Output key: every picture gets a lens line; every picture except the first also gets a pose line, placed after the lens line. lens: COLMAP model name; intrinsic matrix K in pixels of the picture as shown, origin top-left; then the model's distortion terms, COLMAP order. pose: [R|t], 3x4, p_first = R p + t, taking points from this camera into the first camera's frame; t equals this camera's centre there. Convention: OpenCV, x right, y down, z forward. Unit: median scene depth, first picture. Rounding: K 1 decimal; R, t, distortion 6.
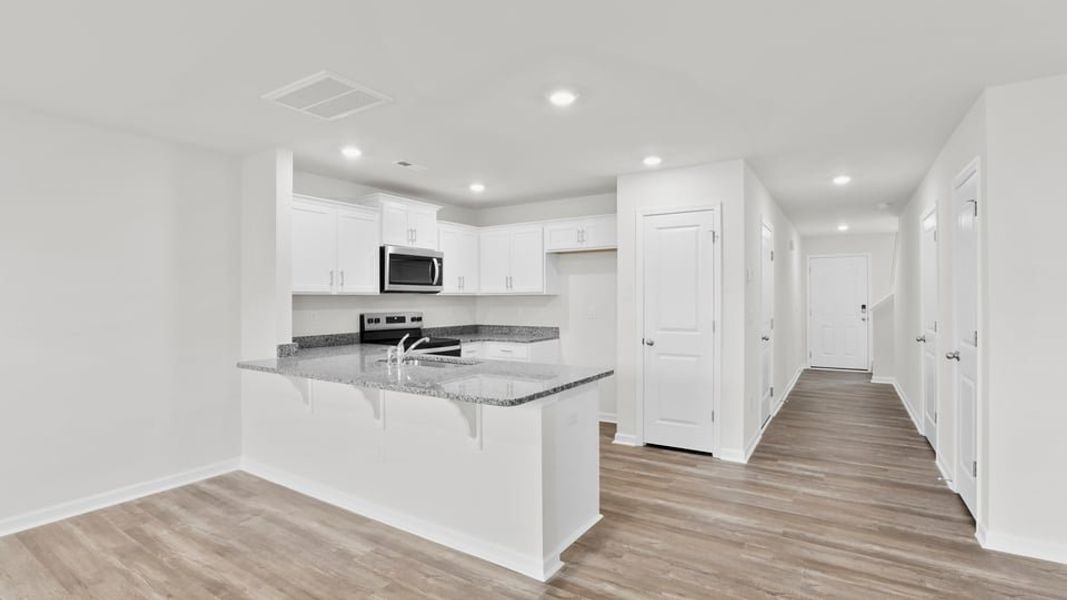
lens RADIAL K [[492.3, 0, 541.3], [0, 492.3, 298.6], [0, 0, 1]] dist [-0.025600, 0.000558]
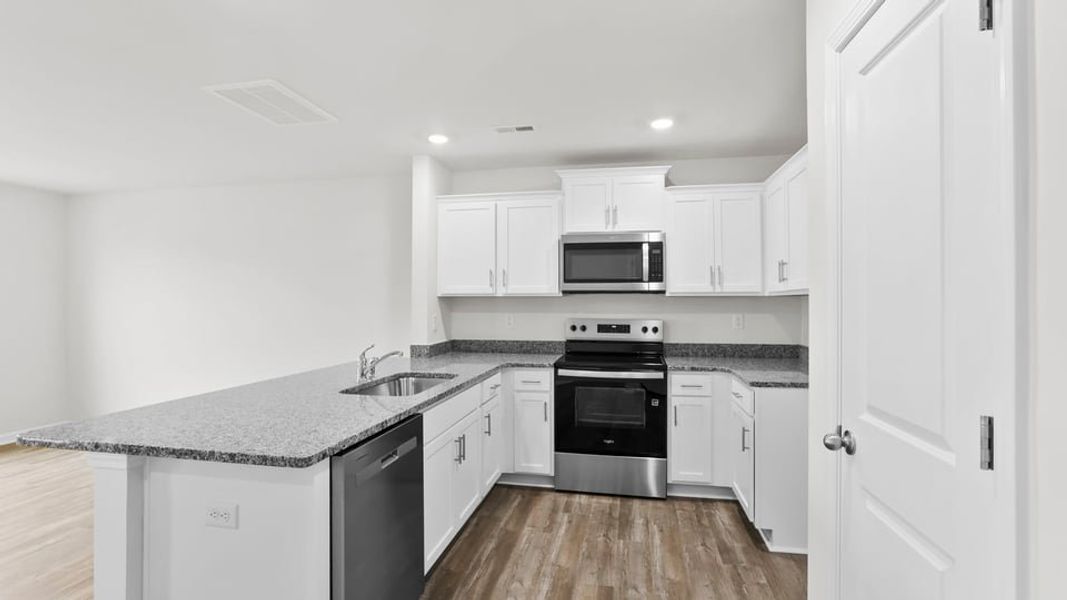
lens RADIAL K [[492.3, 0, 541.3], [0, 492.3, 298.6], [0, 0, 1]] dist [-0.025600, 0.000558]
pose [[0.354284, -0.003630, -0.935131, 0.400675], [0.001460, 0.999993, -0.003328, -0.001201], [0.935137, -0.000186, 0.354286, 0.652670]]
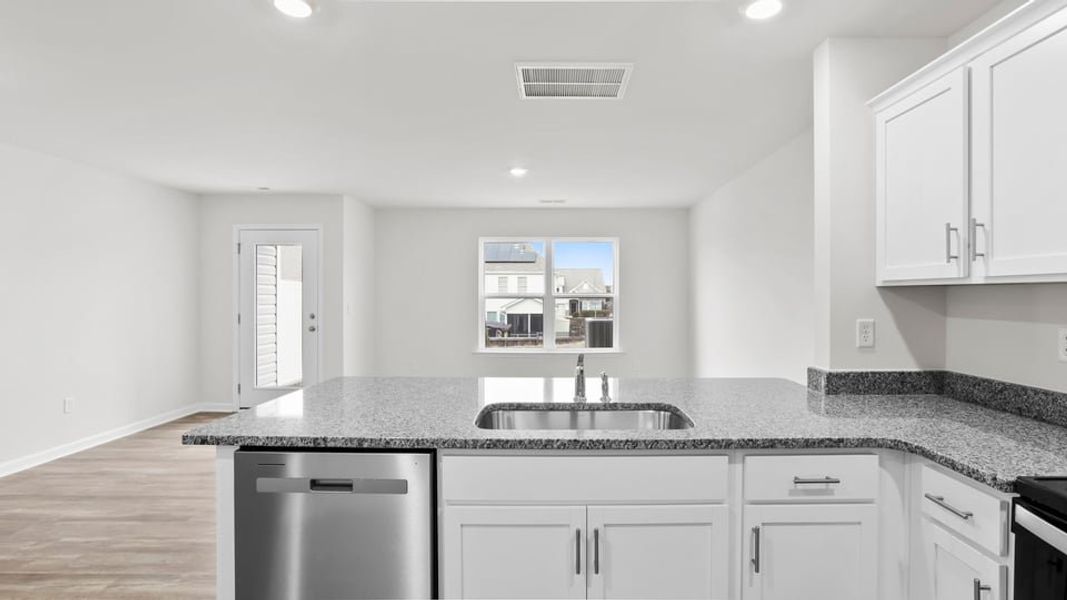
lens RADIAL K [[492.3, 0, 541.3], [0, 492.3, 298.6], [0, 0, 1]] dist [-0.025600, 0.000558]
pose [[-0.862912, 0.009753, -0.505260, 0.057636], [0.005323, 0.999934, 0.010210, -0.002352], [0.505326, 0.006121, -0.862907, 1.006453]]
